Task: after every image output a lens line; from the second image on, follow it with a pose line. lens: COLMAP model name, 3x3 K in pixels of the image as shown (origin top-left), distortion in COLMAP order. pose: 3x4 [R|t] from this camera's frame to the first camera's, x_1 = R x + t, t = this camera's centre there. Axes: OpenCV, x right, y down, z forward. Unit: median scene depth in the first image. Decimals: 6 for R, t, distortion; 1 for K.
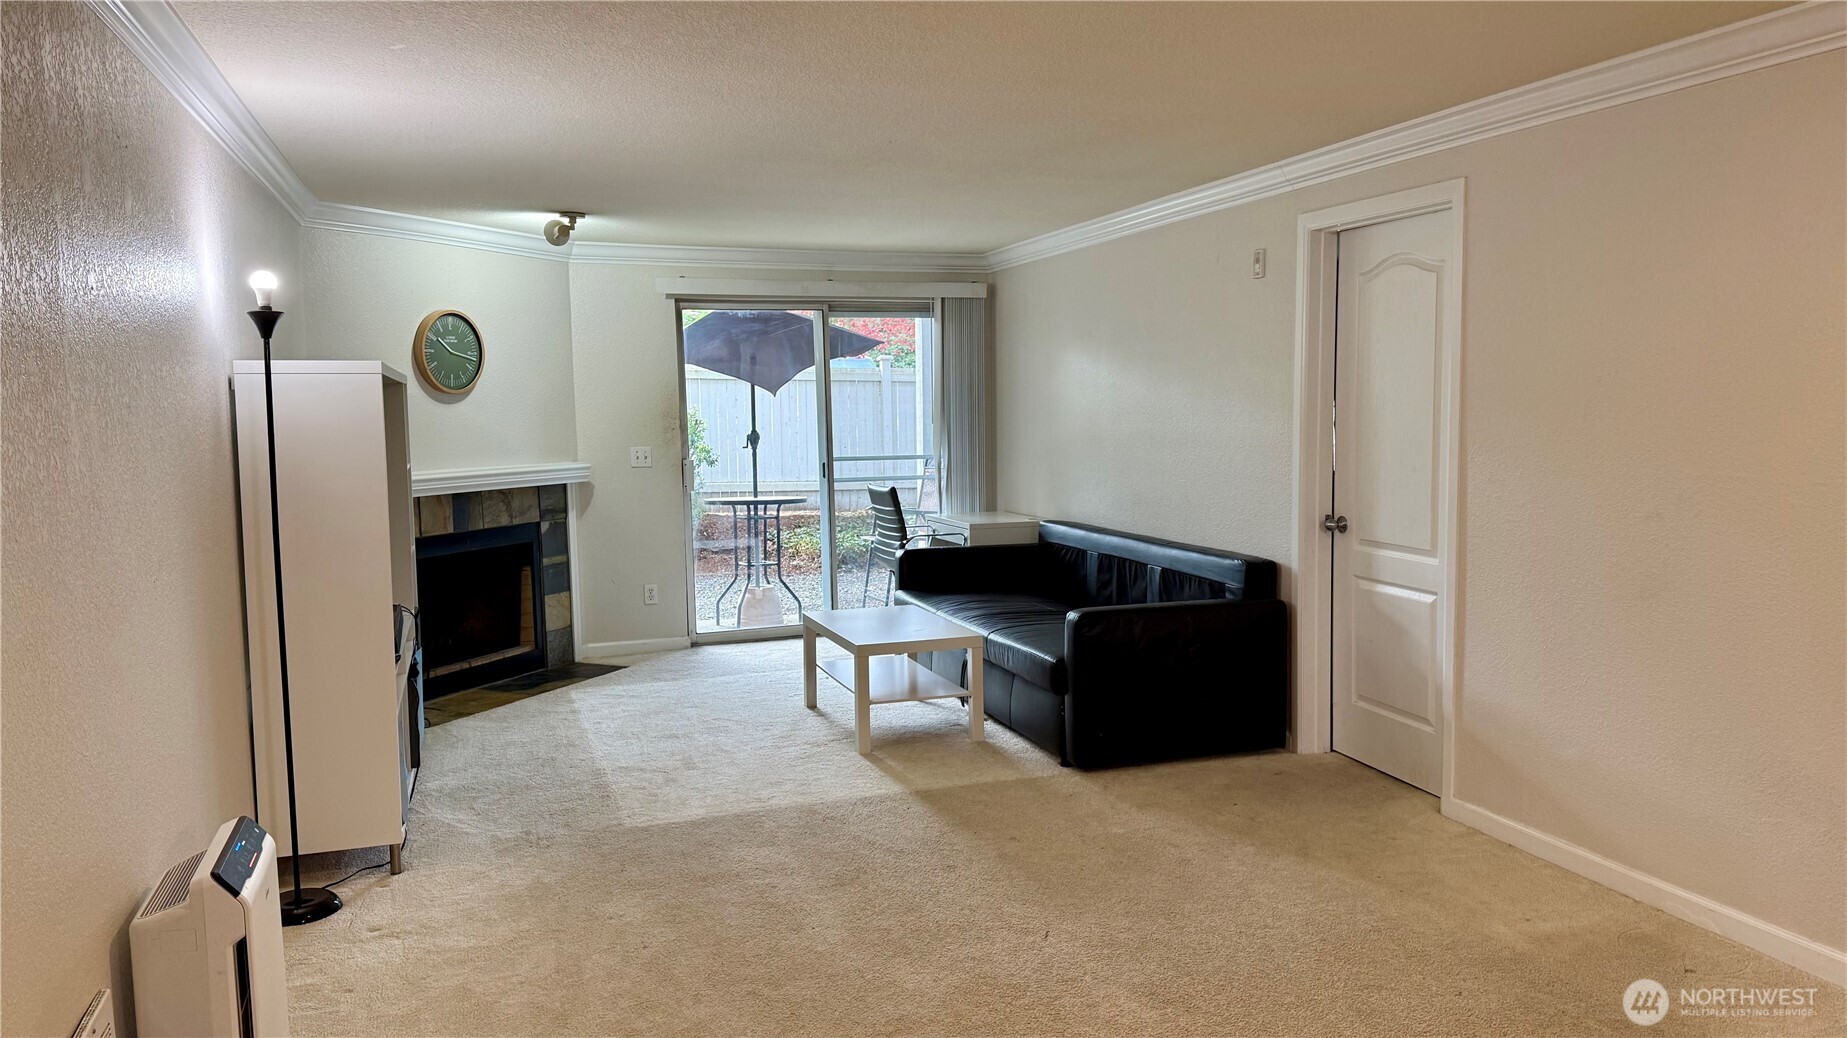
lens RADIAL K [[1294.2, 0, 949.9], [0, 1294.2, 524.4], [0, 0, 1]] dist [0.157127, -0.269842]
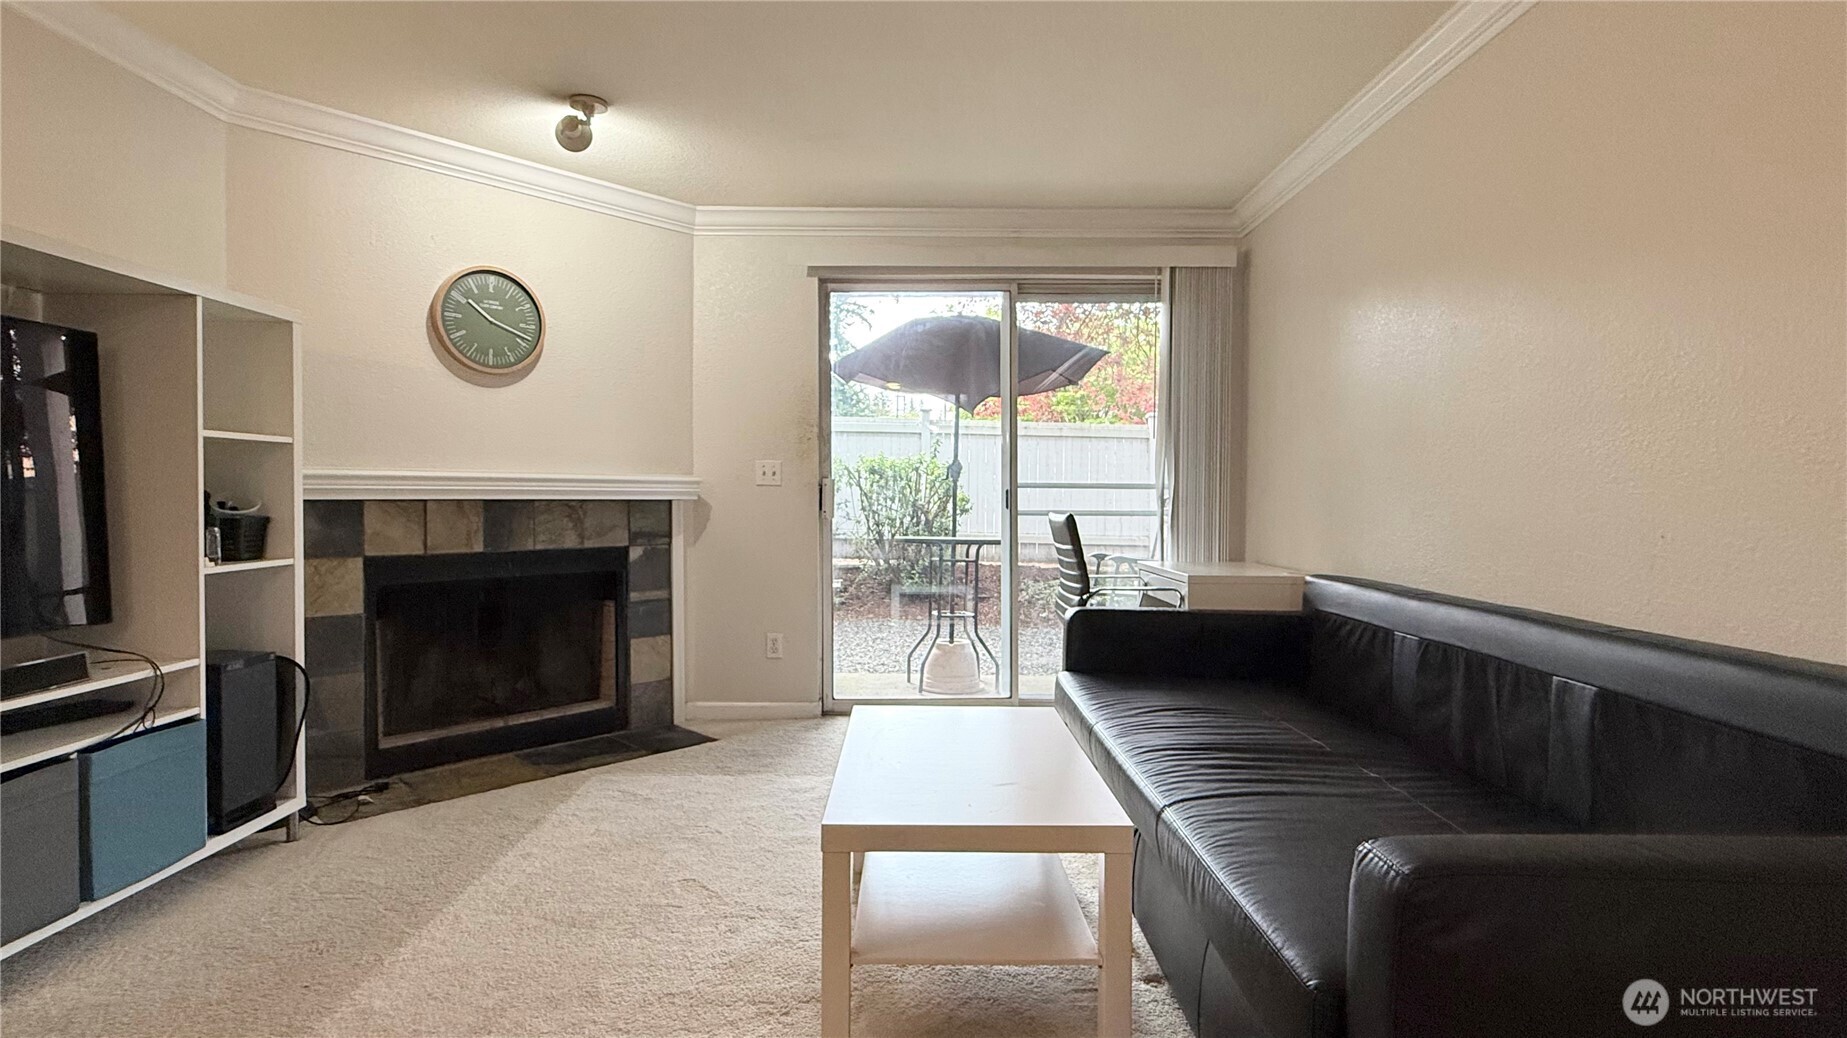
lens RADIAL K [[910.4, 0, 923.5], [0, 910.4, 519.0], [0, 0, 1]] dist [-0.002374, -0.000134]
pose [[0.939849, 0.026501, -0.340562, 0.045905], [-0.049991, 0.996923, -0.060383, 0.005840], [0.337914, 0.073776, 0.938281, 0.534597]]
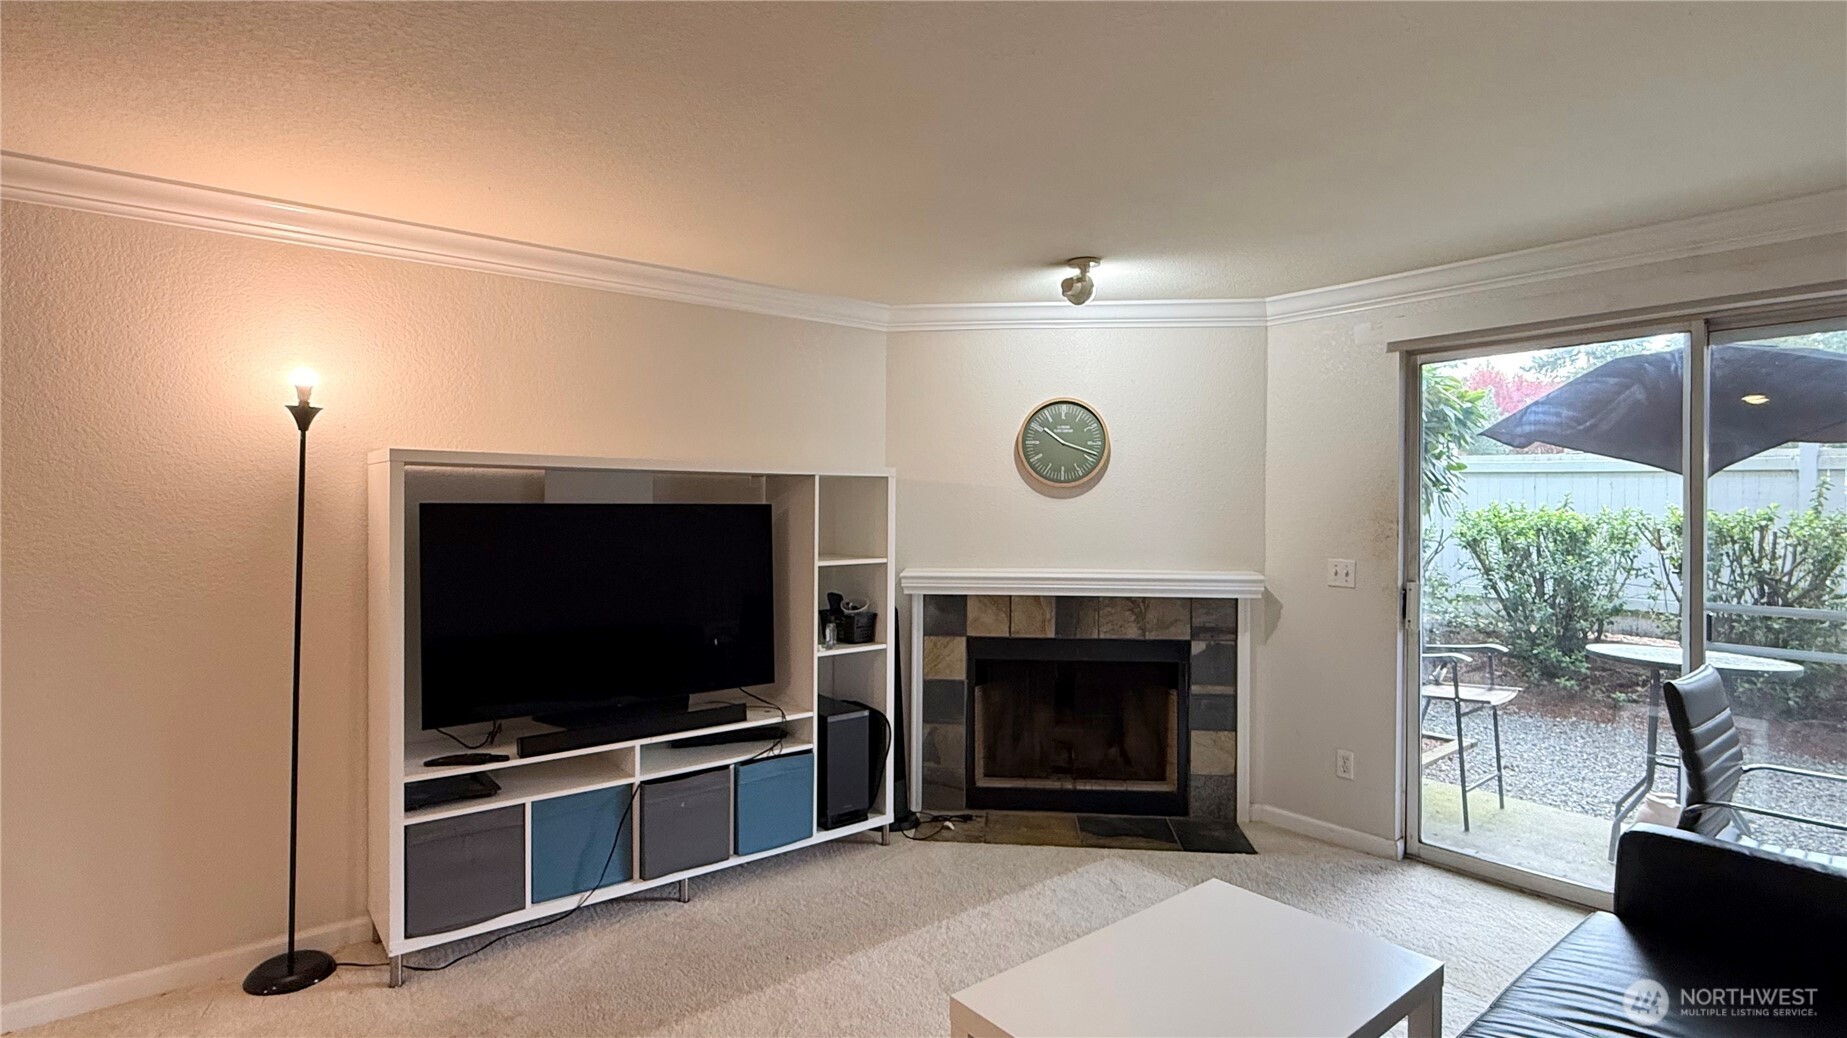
lens RADIAL K [[910.4, 0, 923.5], [0, 910.4, 519.0], [0, 0, 1]] dist [-0.002374, -0.000134]
pose [[0.317177, 0.029645, -0.947903, 0.178774], [-0.098855, 0.995100, -0.001957, -0.060762], [0.943200, 0.094326, 0.318553, 0.645204]]
